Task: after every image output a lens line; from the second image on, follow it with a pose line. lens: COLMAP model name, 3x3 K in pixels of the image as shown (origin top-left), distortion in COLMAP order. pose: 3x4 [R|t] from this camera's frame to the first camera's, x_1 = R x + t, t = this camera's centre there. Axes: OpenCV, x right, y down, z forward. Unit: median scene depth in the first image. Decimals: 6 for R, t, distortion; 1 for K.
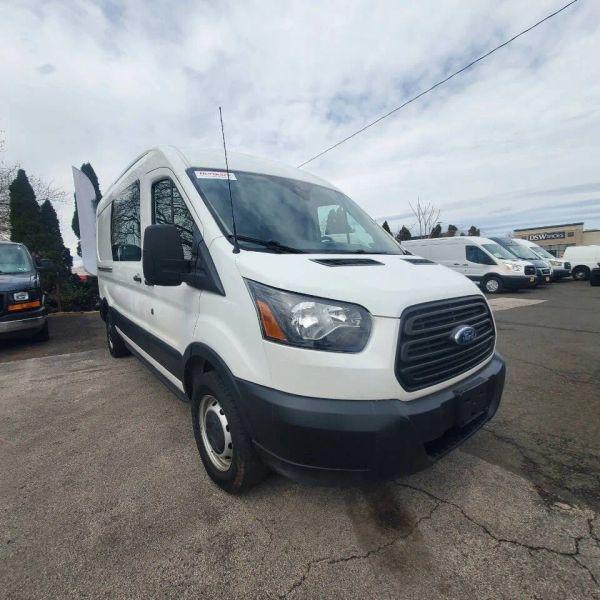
lens RADIAL K [[317.4, 0, 290.2], [0, 317.4, 299.9], [0, 0, 1]] dist [0.005602, -0.005050]
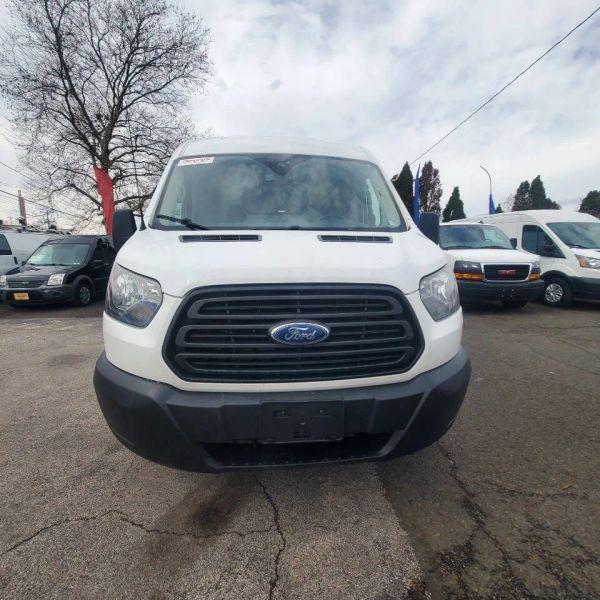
lens RADIAL K [[317.4, 0, 301.0], [0, 317.4, 300.8], [0, 0, 1]] dist [0.005602, -0.005050]
pose [[0.843913, 0.100619, -0.526960, 0.803444], [-0.076157, 0.994776, 0.067982, -0.014390], [0.531047, -0.017239, 0.847167, 0.306479]]
